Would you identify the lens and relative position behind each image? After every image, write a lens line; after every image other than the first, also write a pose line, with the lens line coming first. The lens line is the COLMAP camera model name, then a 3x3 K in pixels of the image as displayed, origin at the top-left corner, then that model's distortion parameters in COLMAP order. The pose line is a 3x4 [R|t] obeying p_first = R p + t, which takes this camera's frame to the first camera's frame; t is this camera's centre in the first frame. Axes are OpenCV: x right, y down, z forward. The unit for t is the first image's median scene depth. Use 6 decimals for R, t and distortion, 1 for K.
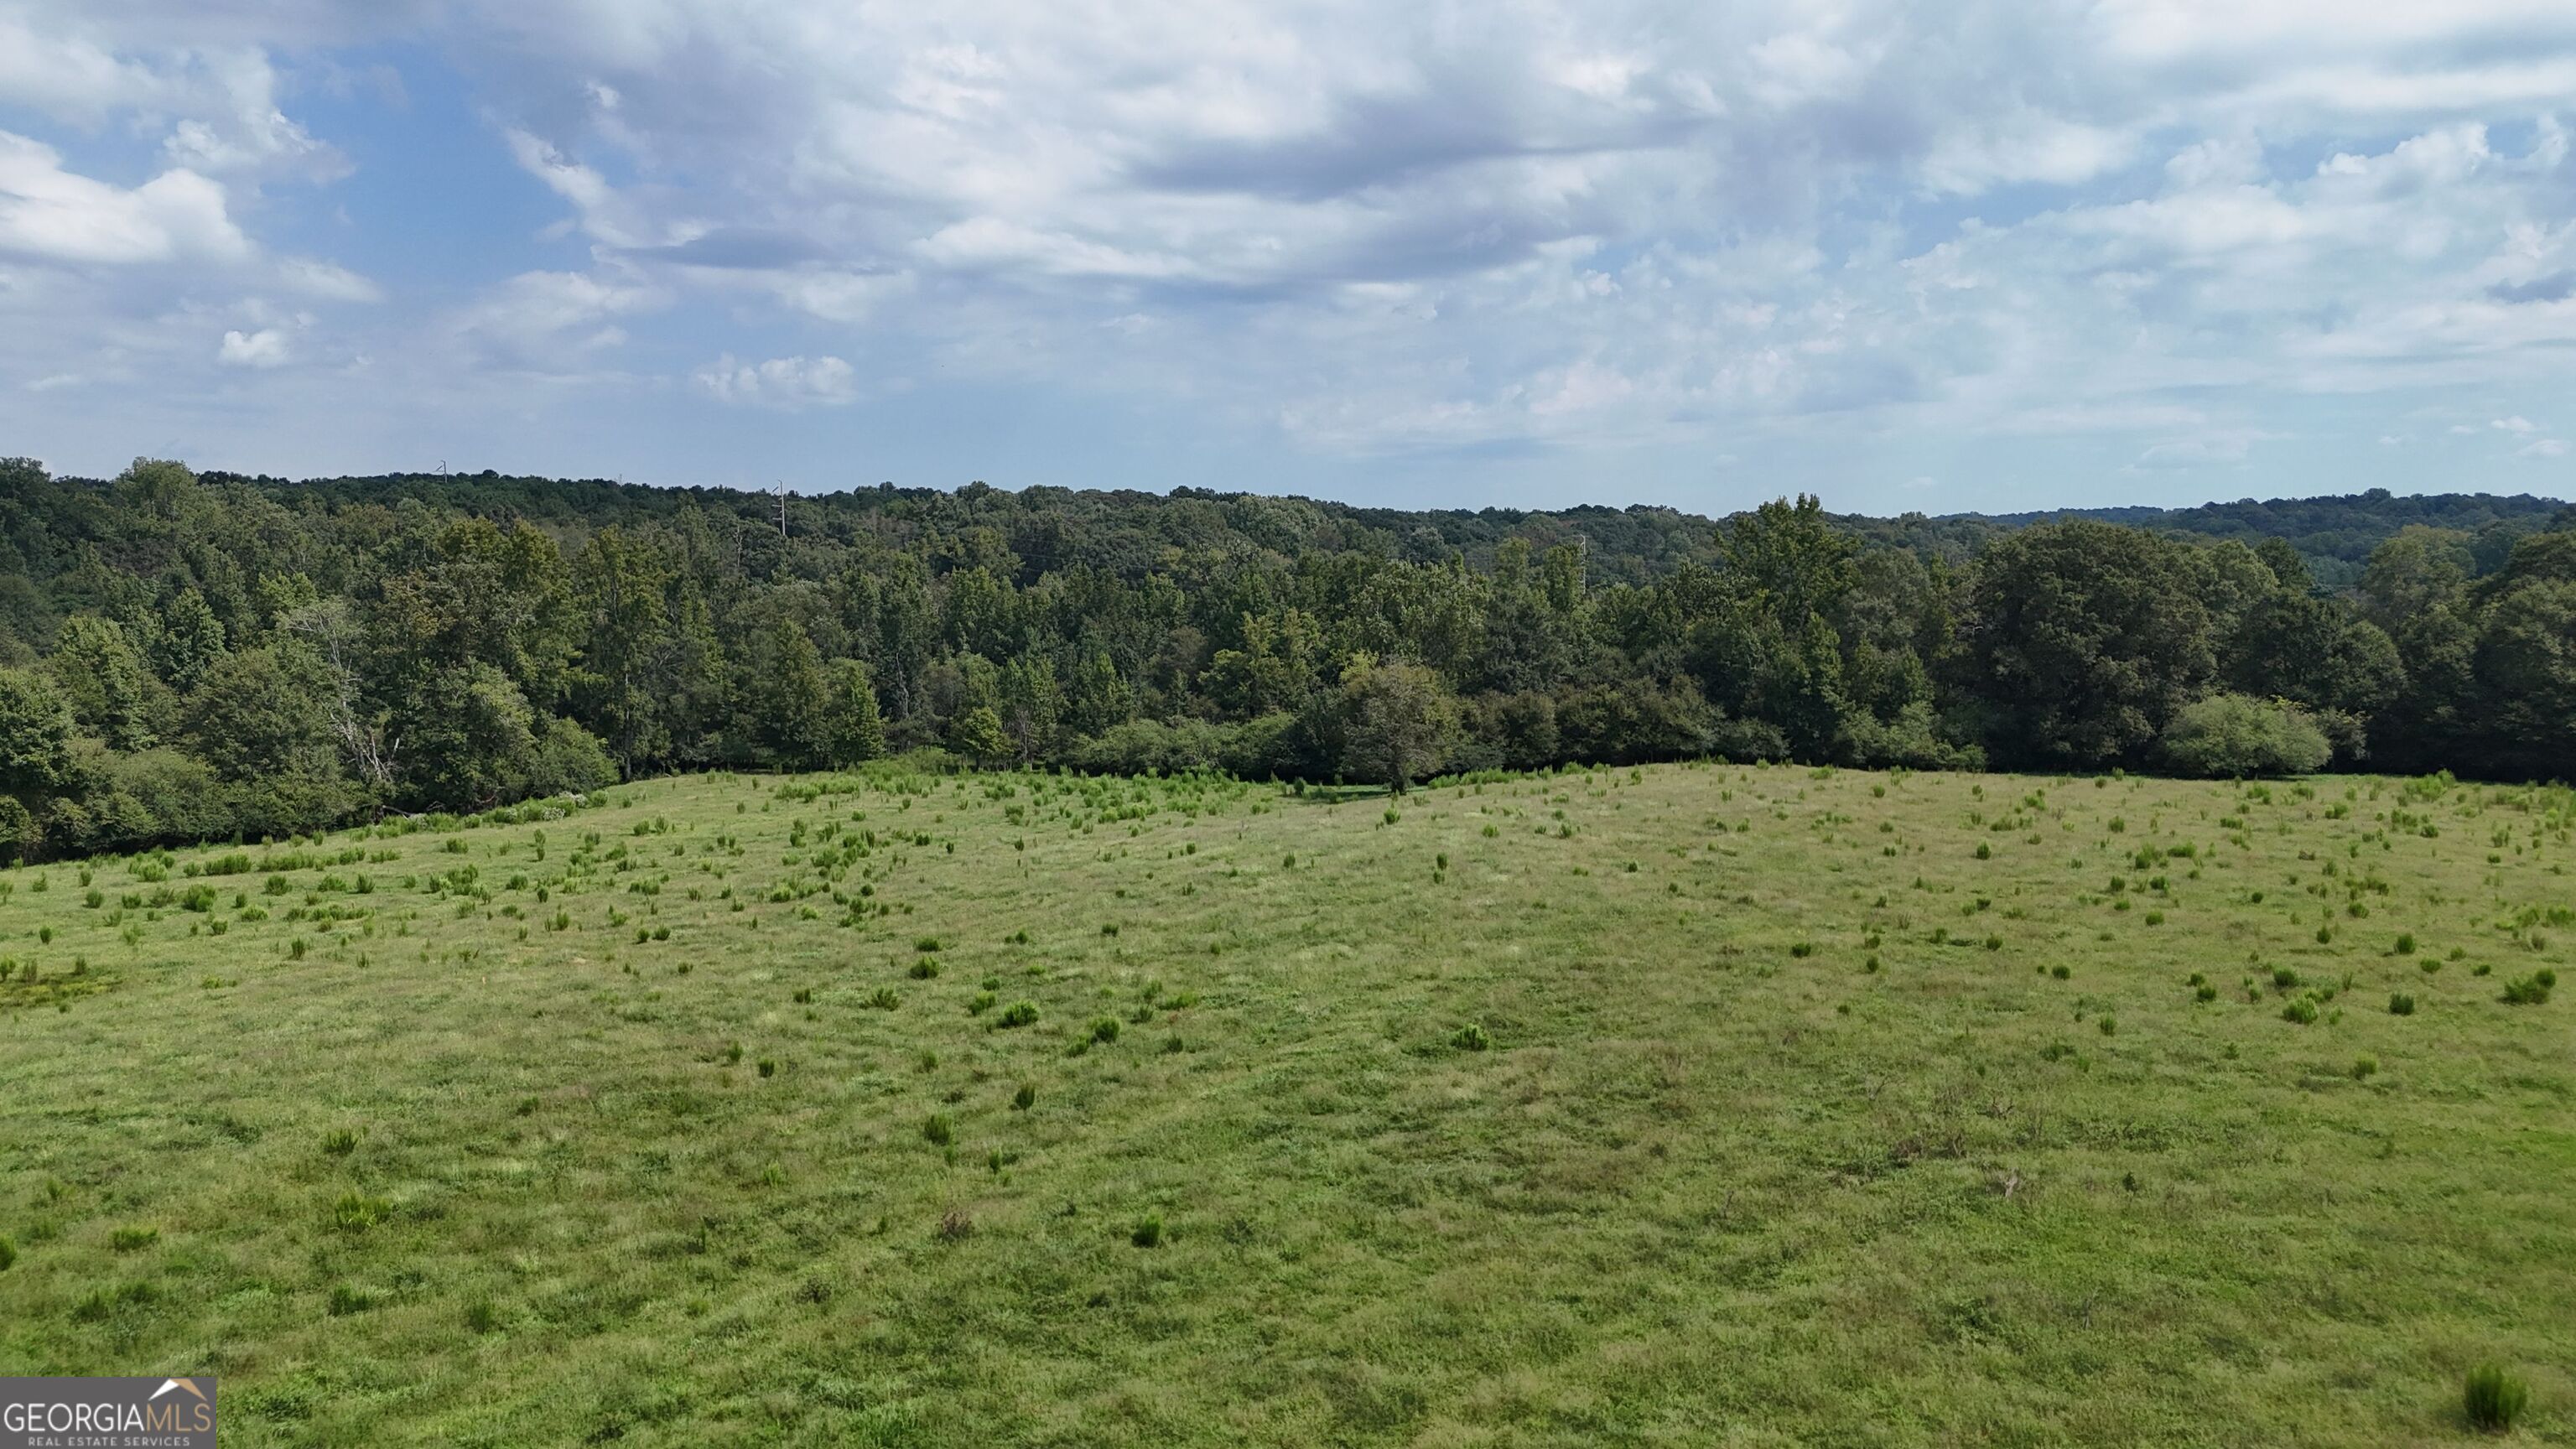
lens RADIAL K [[1890.6, 0, 1297.2], [0, 1890.6, 732.5], [0, 0, 1]] dist [0.078020, -0.072393]
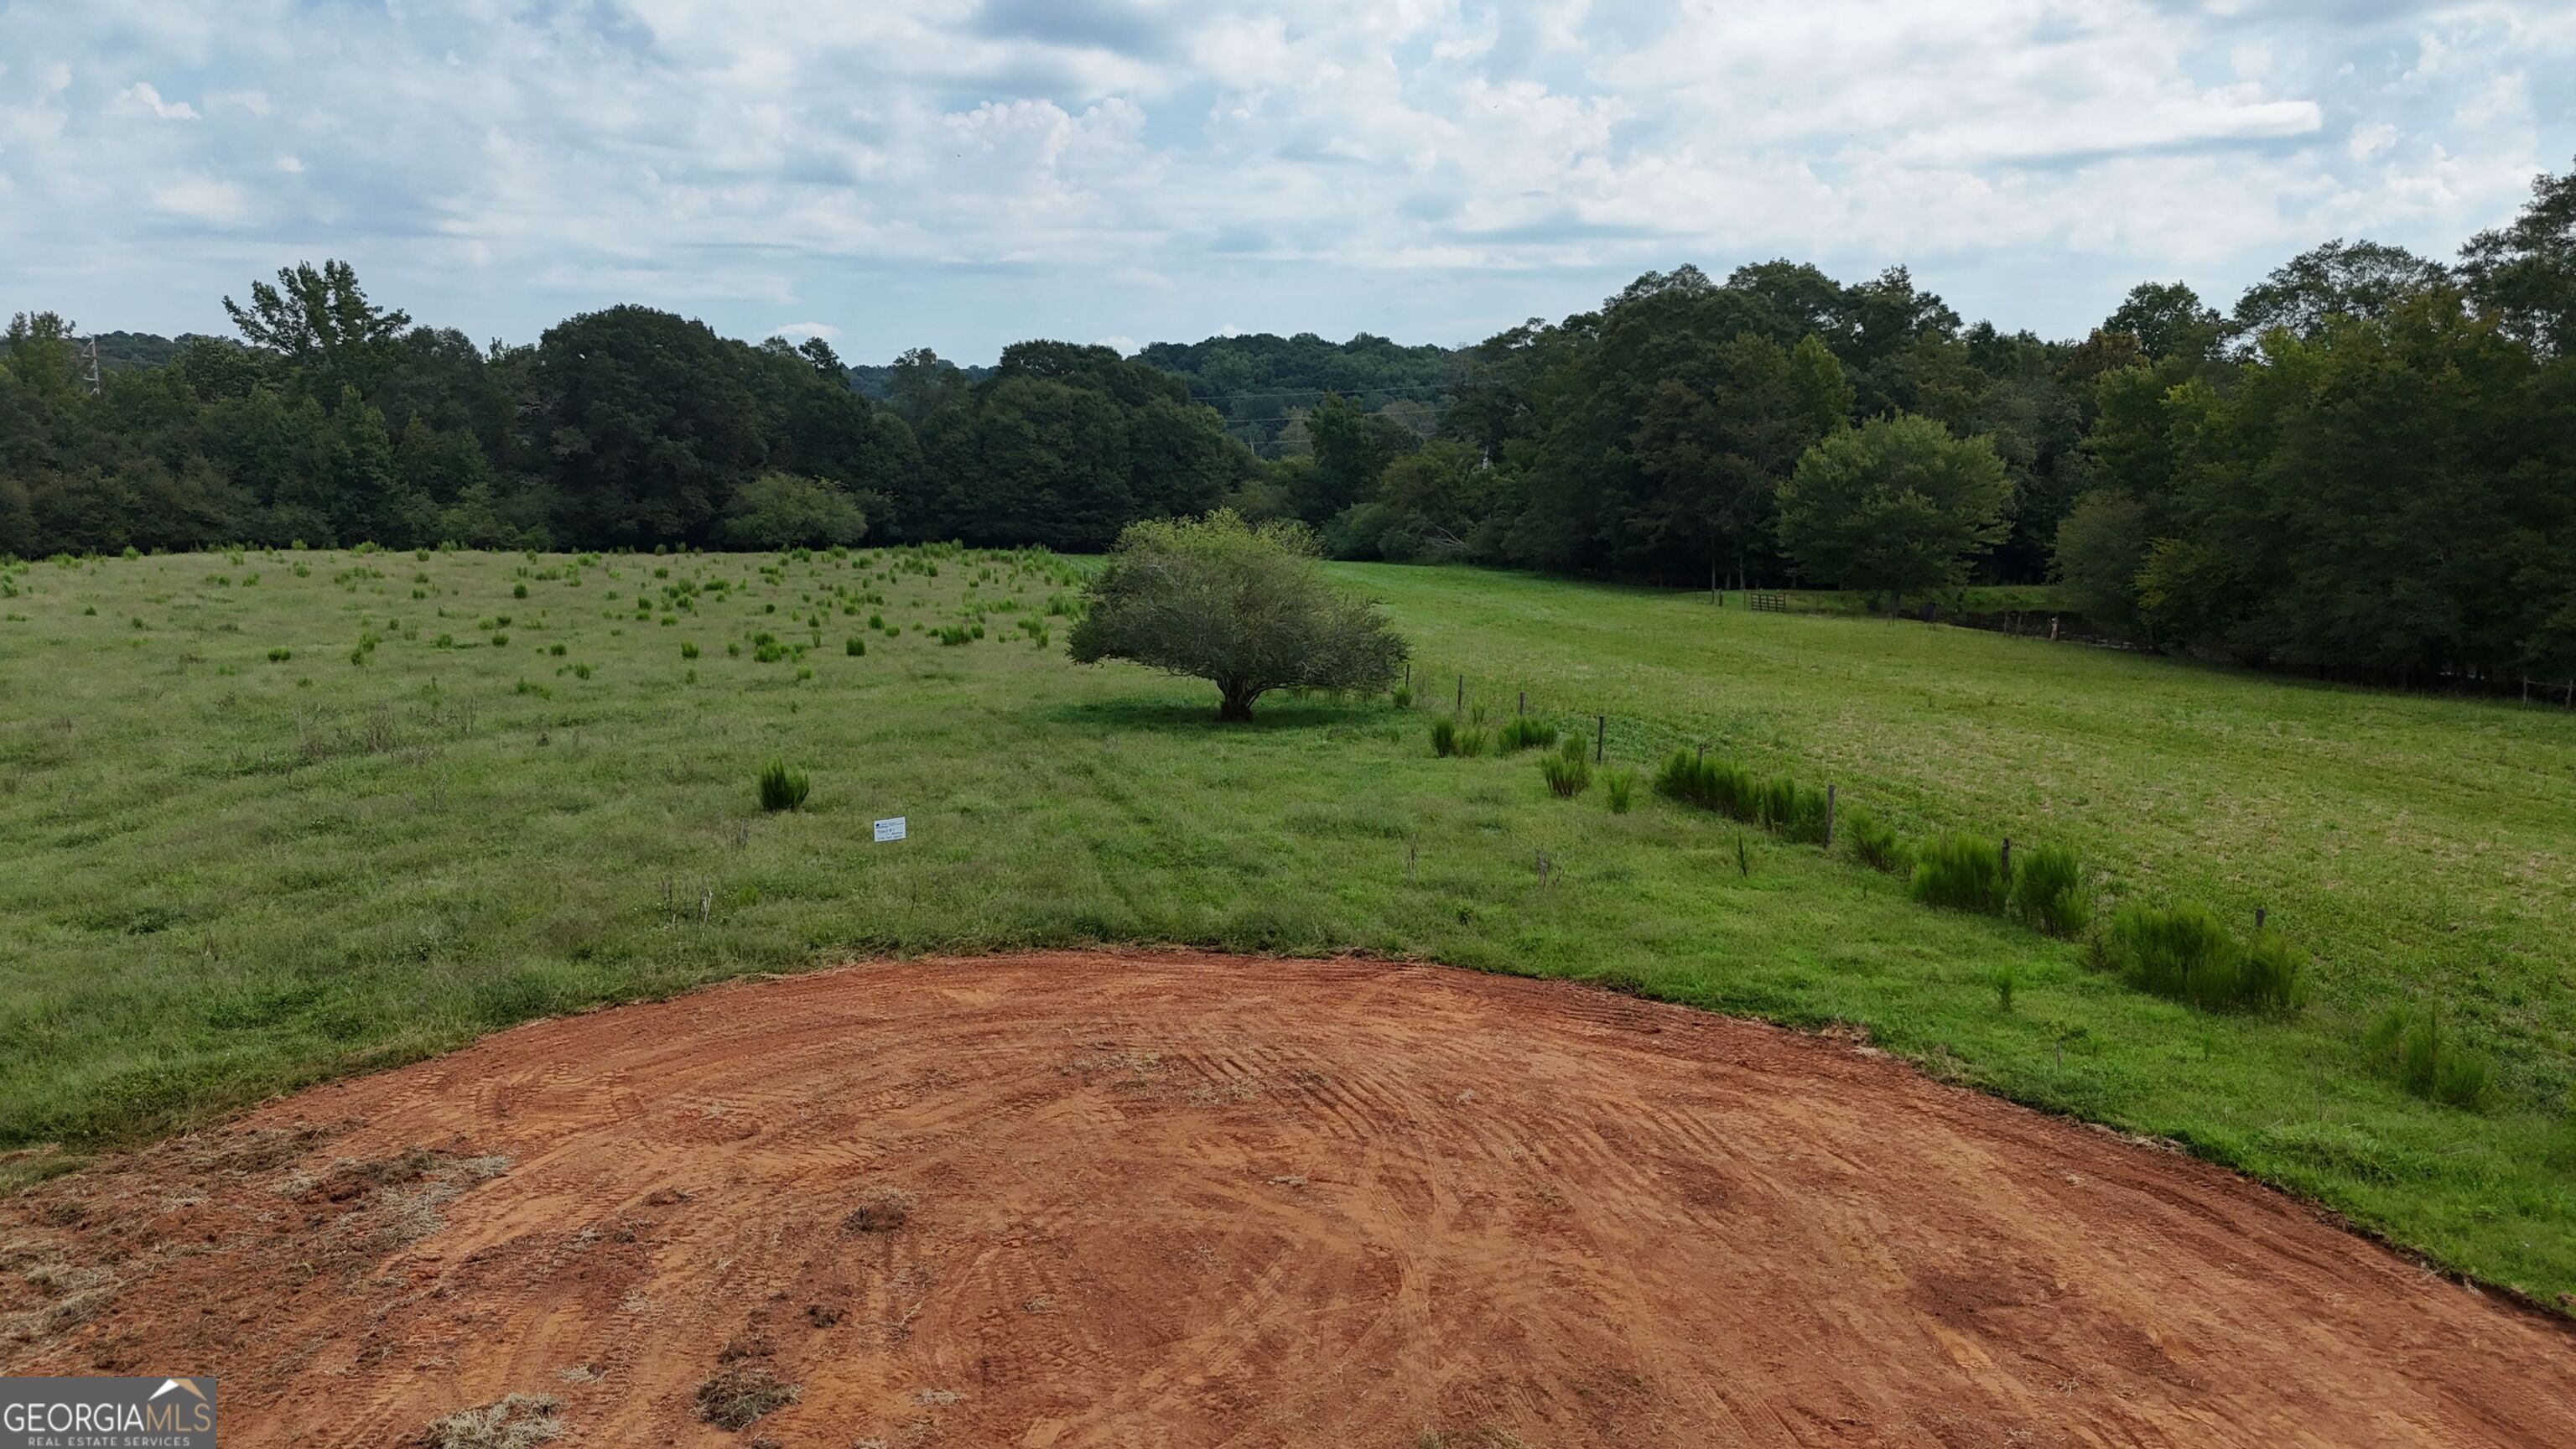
lens RADIAL K [[1890.6, 0, 1274.7], [0, 1890.6, 724.9], [0, 0, 1]] dist [0.078020, -0.072393]
pose [[0.781296, -0.085543, 0.618271, 0.033572], [0.046080, 0.995766, 0.079543, 0.048564], [-0.622458, -0.033656, 0.781929, -0.009429]]
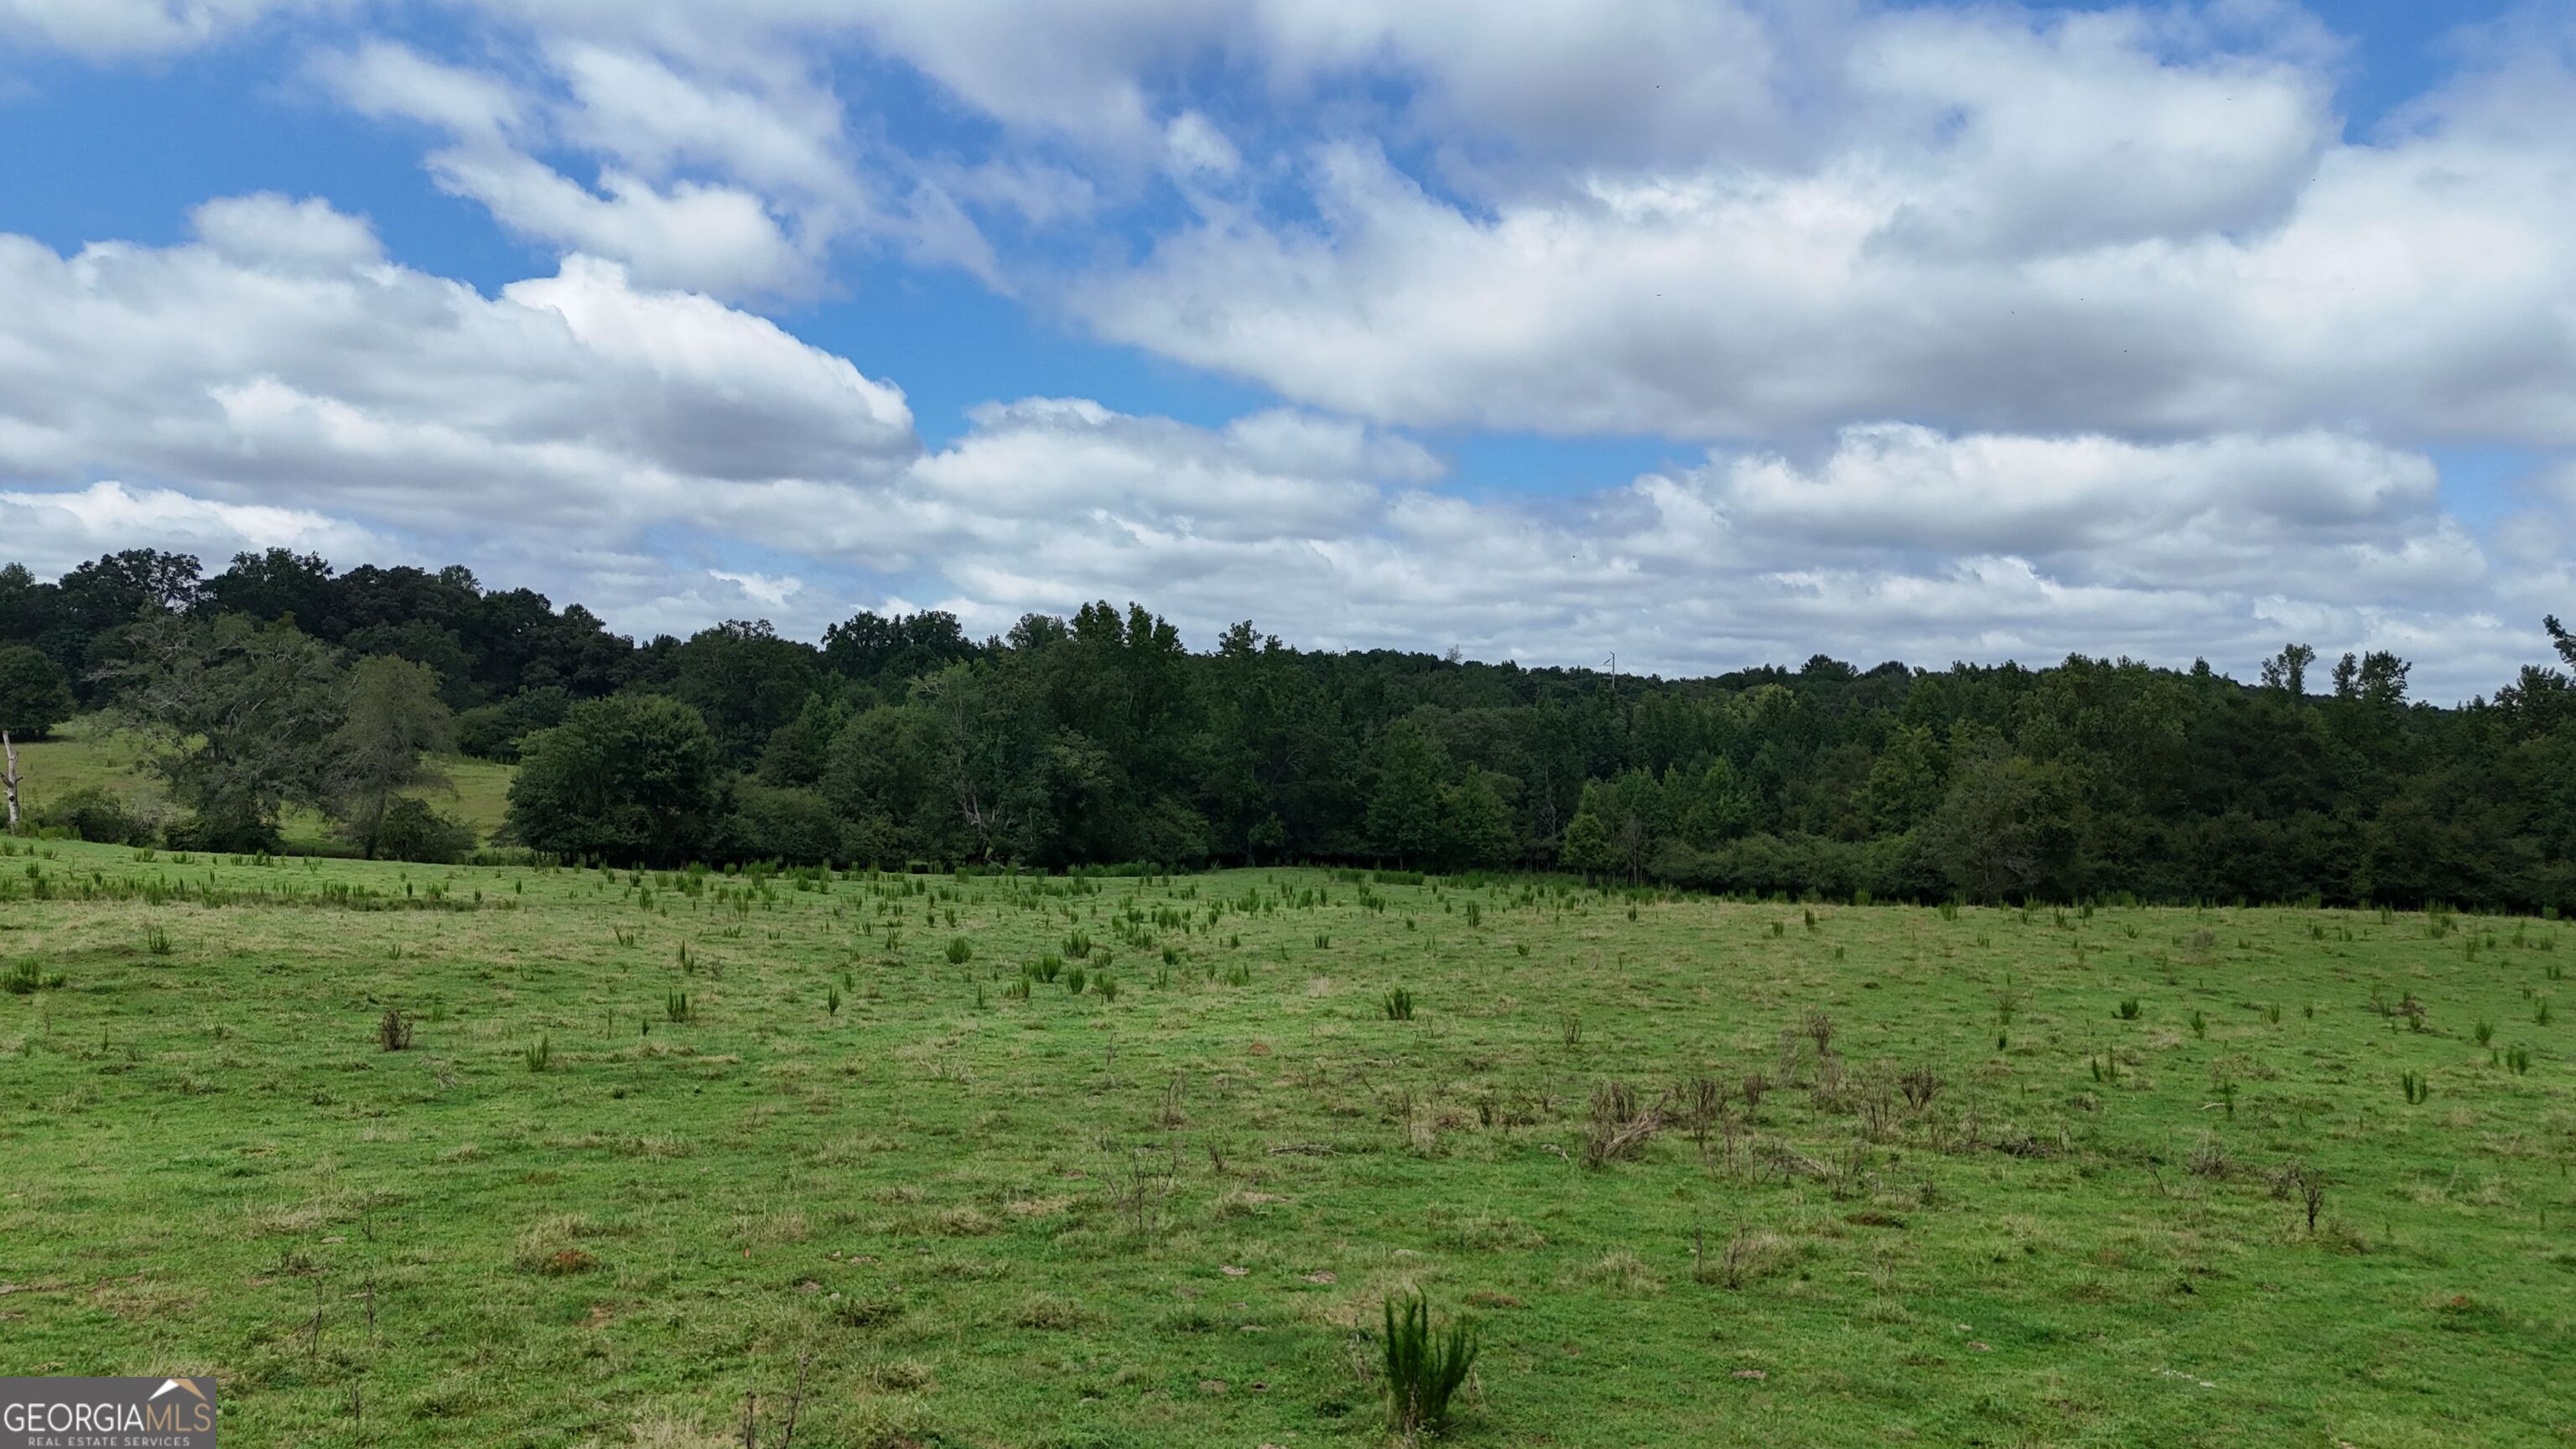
lens RADIAL K [[1890.6, 0, 1290.1], [0, 1890.6, 734.4], [0, 0, 1]] dist [0.078020, -0.072393]
pose [[0.880211, 0.017087, -0.474275, 0.163327], [-0.070619, 0.992942, -0.095288, 0.052772], [0.469299, 0.117366, 0.875205, 0.123421]]
